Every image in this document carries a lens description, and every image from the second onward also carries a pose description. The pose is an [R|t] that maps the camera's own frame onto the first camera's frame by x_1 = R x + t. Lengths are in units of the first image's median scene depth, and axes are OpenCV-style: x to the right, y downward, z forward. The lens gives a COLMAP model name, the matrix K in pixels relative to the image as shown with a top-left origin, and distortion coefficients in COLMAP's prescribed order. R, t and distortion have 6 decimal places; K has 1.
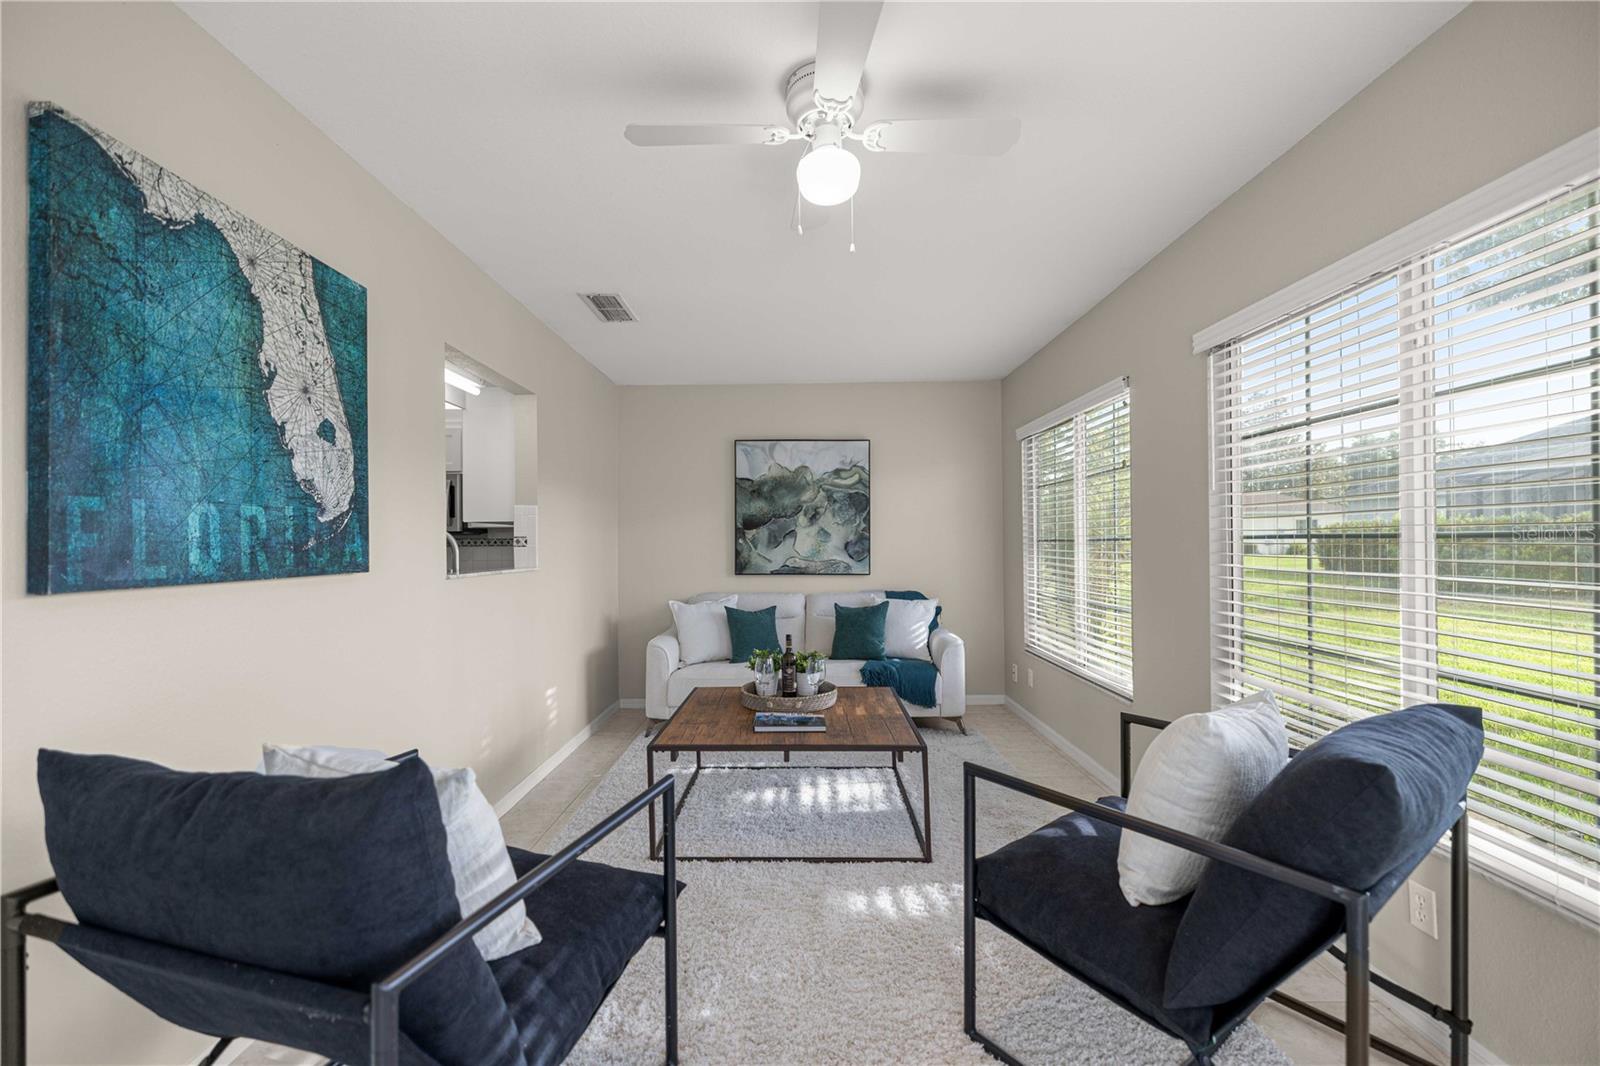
lens RADIAL K [[674.1, 0, 796.8], [0, 674.1, 539.6], [0, 0, 1]] dist [-0.000415, -0.001249]
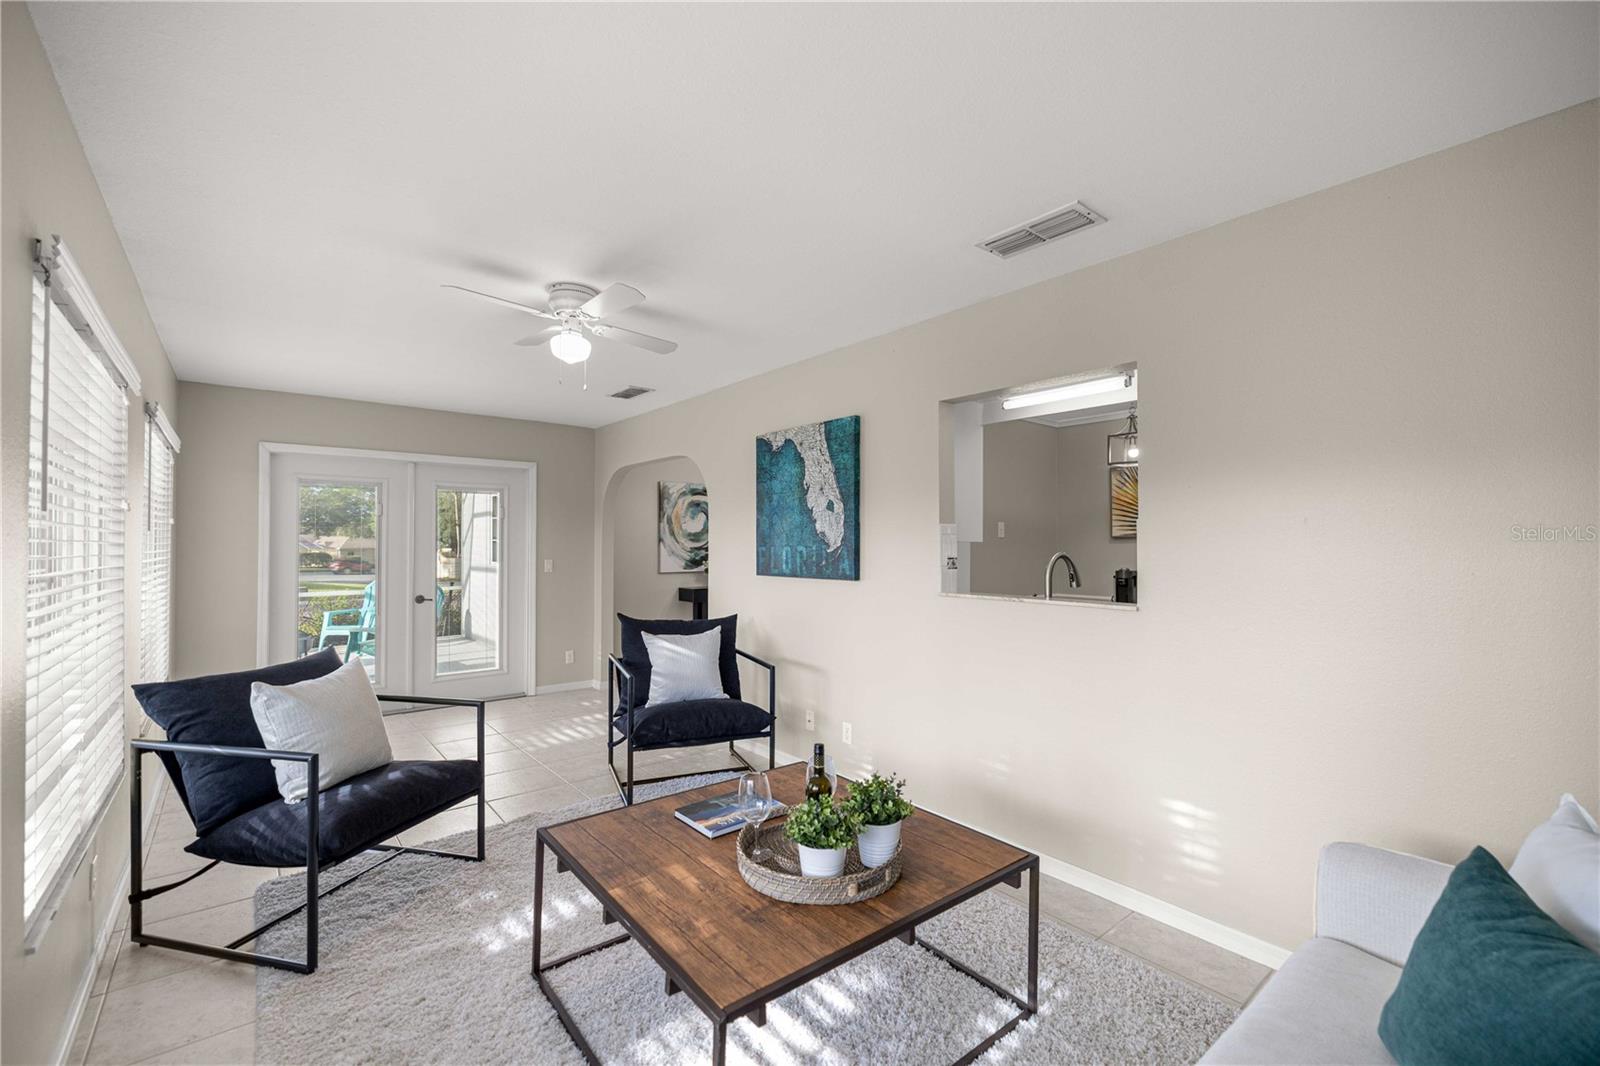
lens RADIAL K [[674.1, 0, 791.5], [0, 674.1, 538.1], [0, 0, 1]] dist [-0.000415, -0.001249]
pose [[-0.774478, 0.002255, -0.632597, 0.369487], [0.009740, 0.999918, -0.008359, -0.030580], [0.632526, -0.012635, -0.774436, 1.436392]]
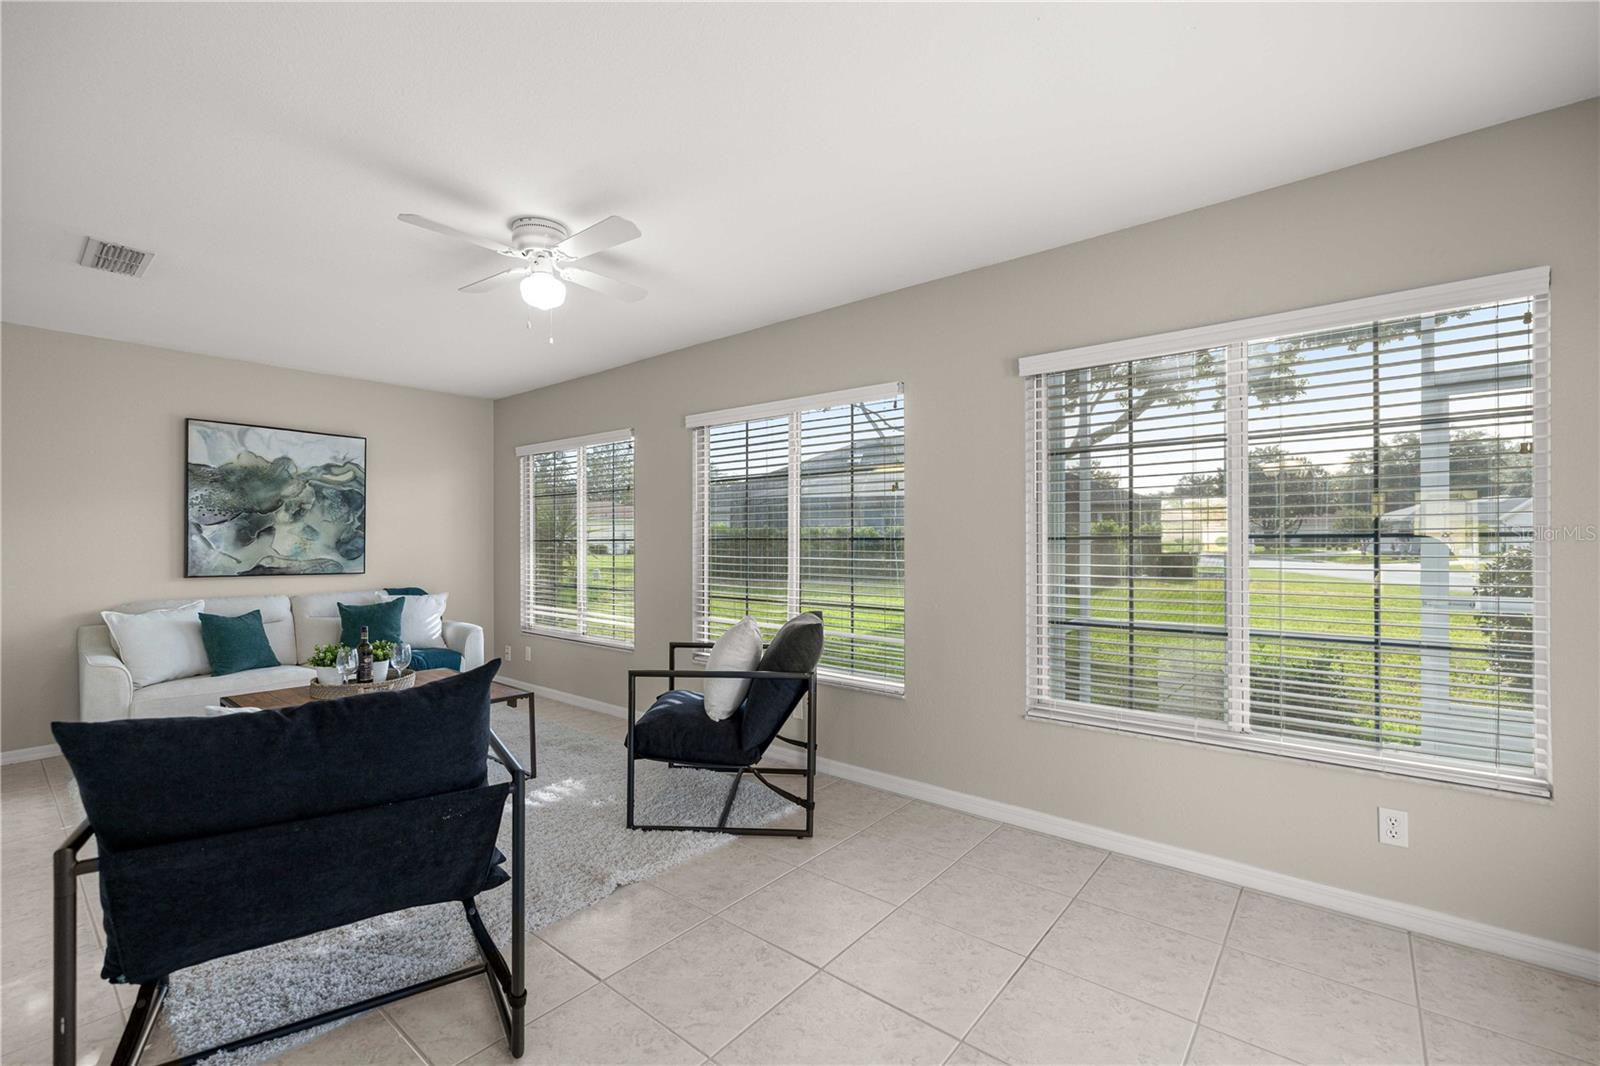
lens RADIAL K [[674.1, 0, 804.7], [0, 674.1, 542.3], [0, 0, 1]] dist [-0.000415, -0.001249]
pose [[0.623143, 0.007909, 0.782068, -0.746954], [-0.008755, 0.999957, -0.003137, 0.010376], [-0.782059, -0.004892, 0.623185, -0.370992]]
